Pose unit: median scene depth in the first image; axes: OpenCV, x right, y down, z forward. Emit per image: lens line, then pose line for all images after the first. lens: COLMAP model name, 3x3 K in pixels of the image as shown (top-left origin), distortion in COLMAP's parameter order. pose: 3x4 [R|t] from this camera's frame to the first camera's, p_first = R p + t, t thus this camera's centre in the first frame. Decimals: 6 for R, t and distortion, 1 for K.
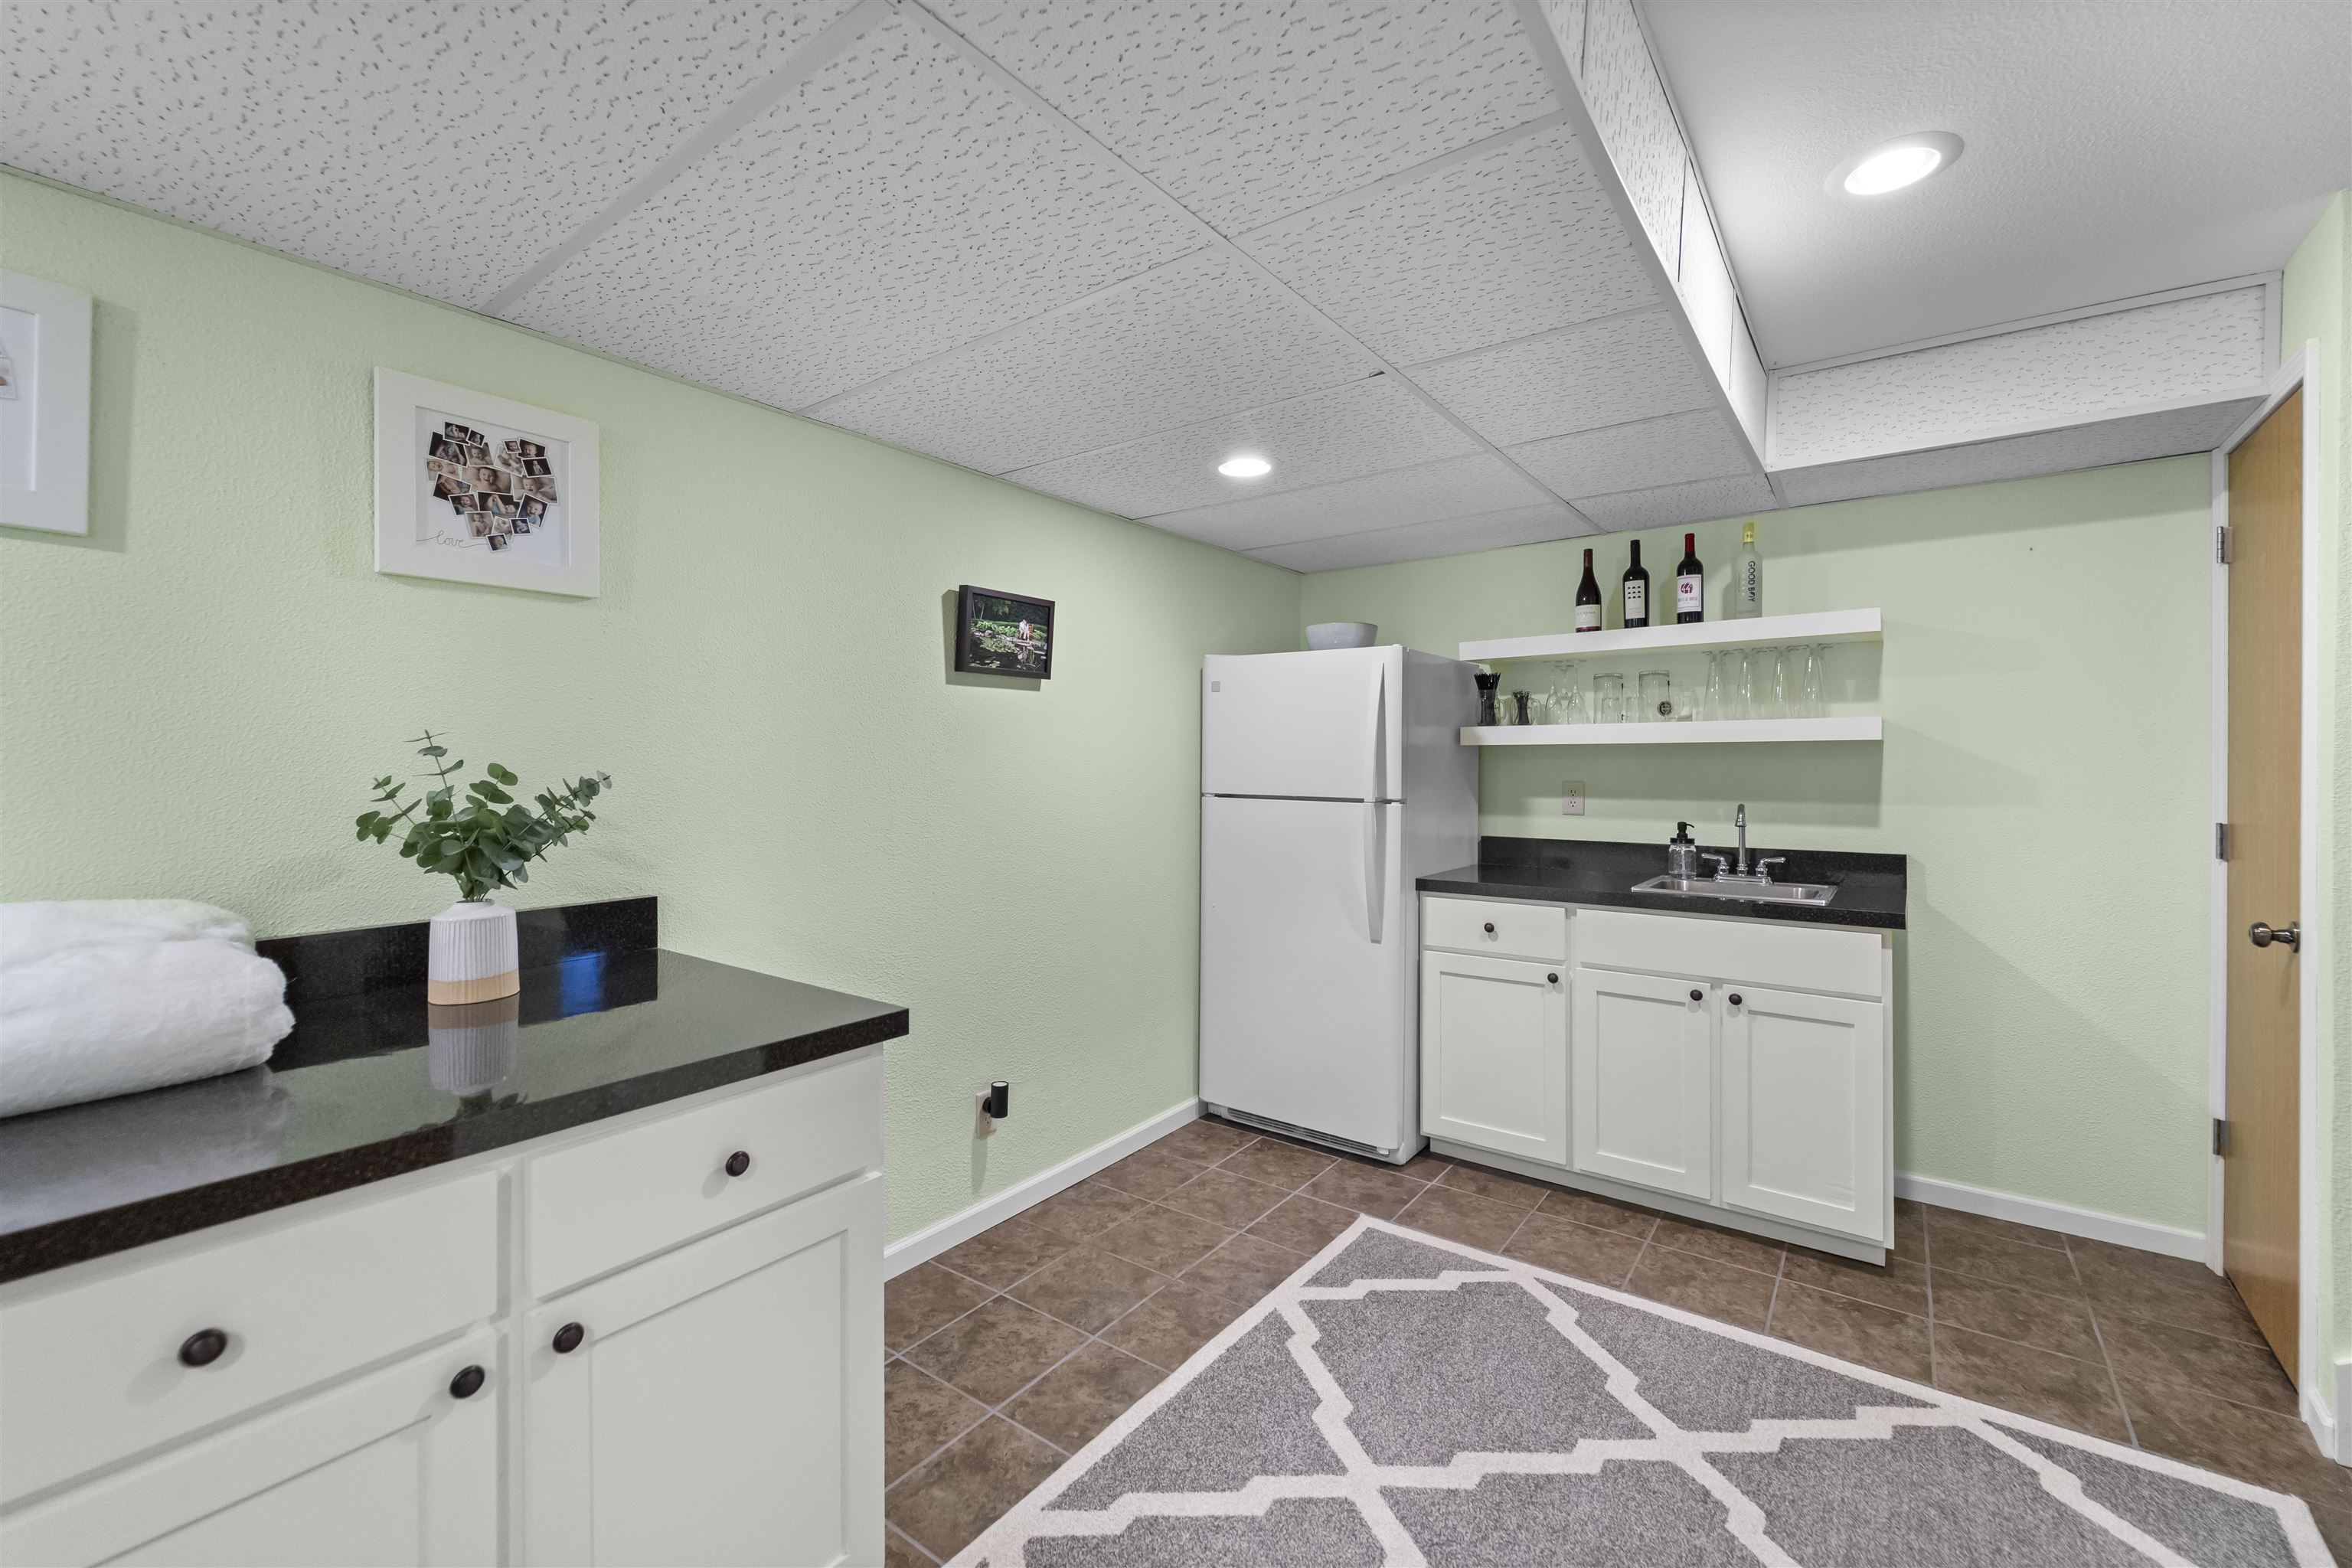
lens RADIAL K [[940.4, 0, 1172.4], [0, 940.4, 786.4], [0, 0, 1]] dist [-0.000330, -0.000183]
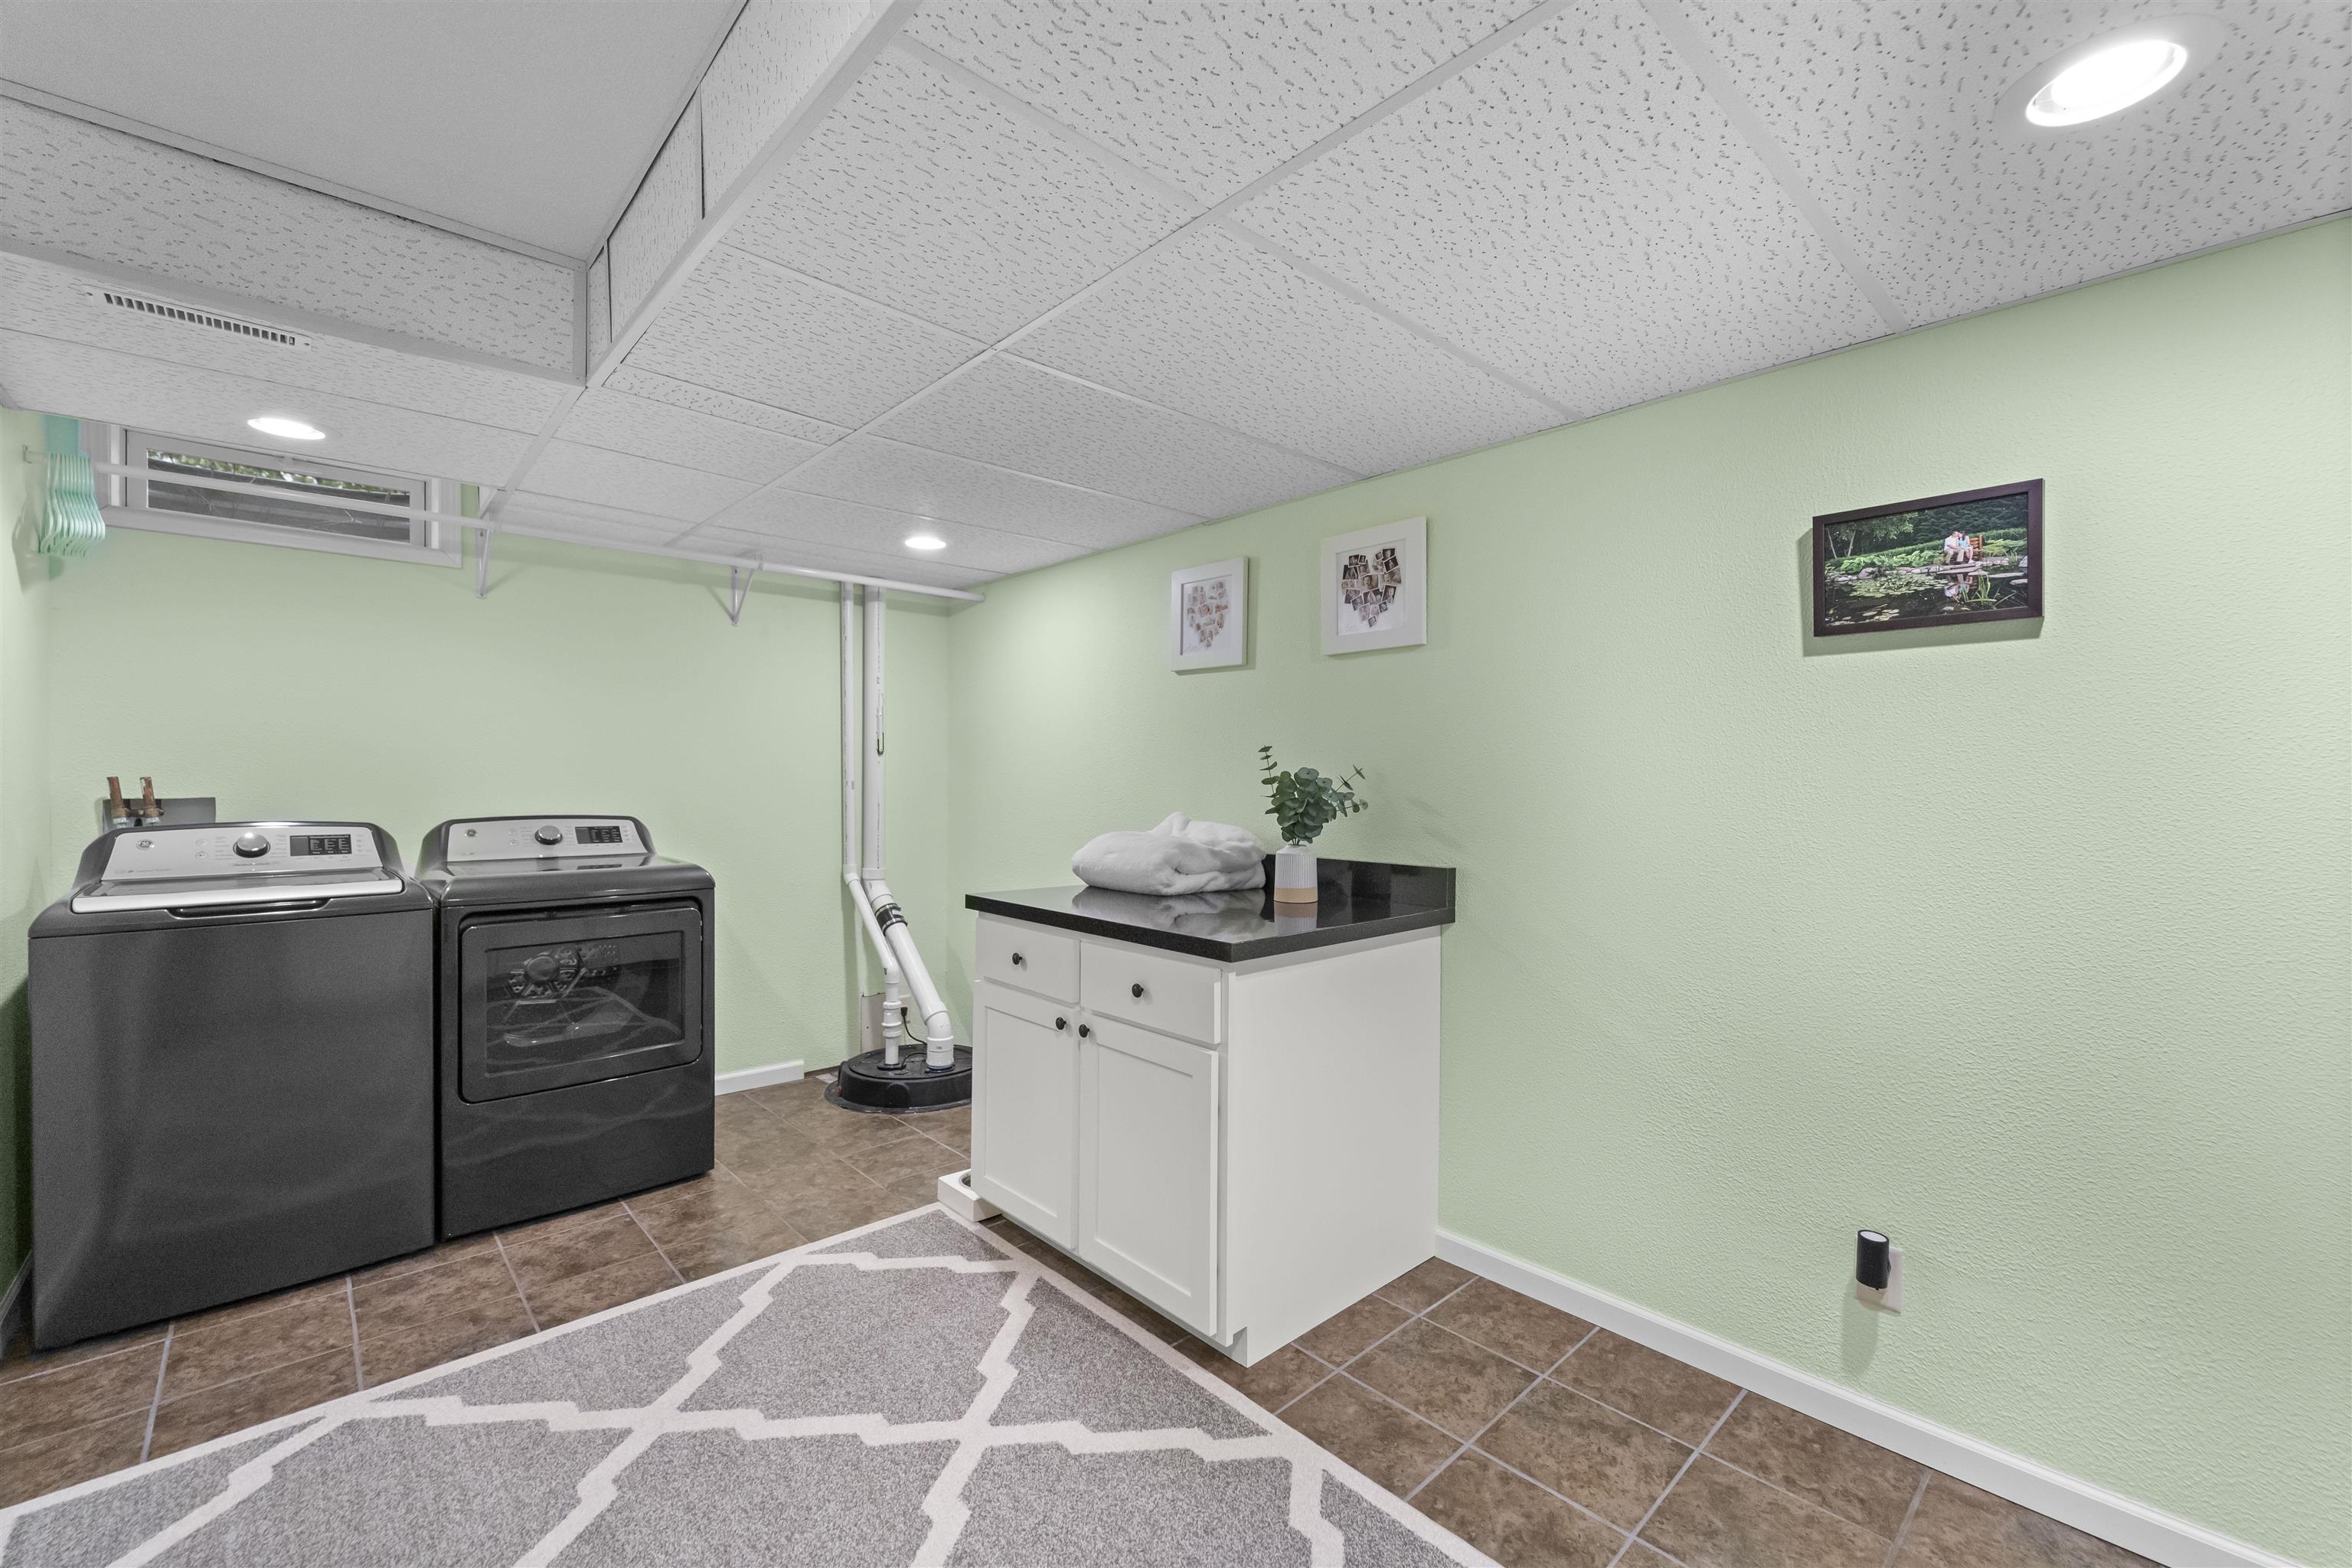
lens RADIAL K [[940.4, 0, 1172.4], [0, 940.4, 786.4], [0, 0, 1]] dist [-0.000330, -0.000183]
pose [[-0.164648, 0.016123, -0.986221, 0.837778], [-0.025511, 0.999462, 0.020599, -0.010792], [0.986022, 0.028551, -0.164149, 0.902149]]
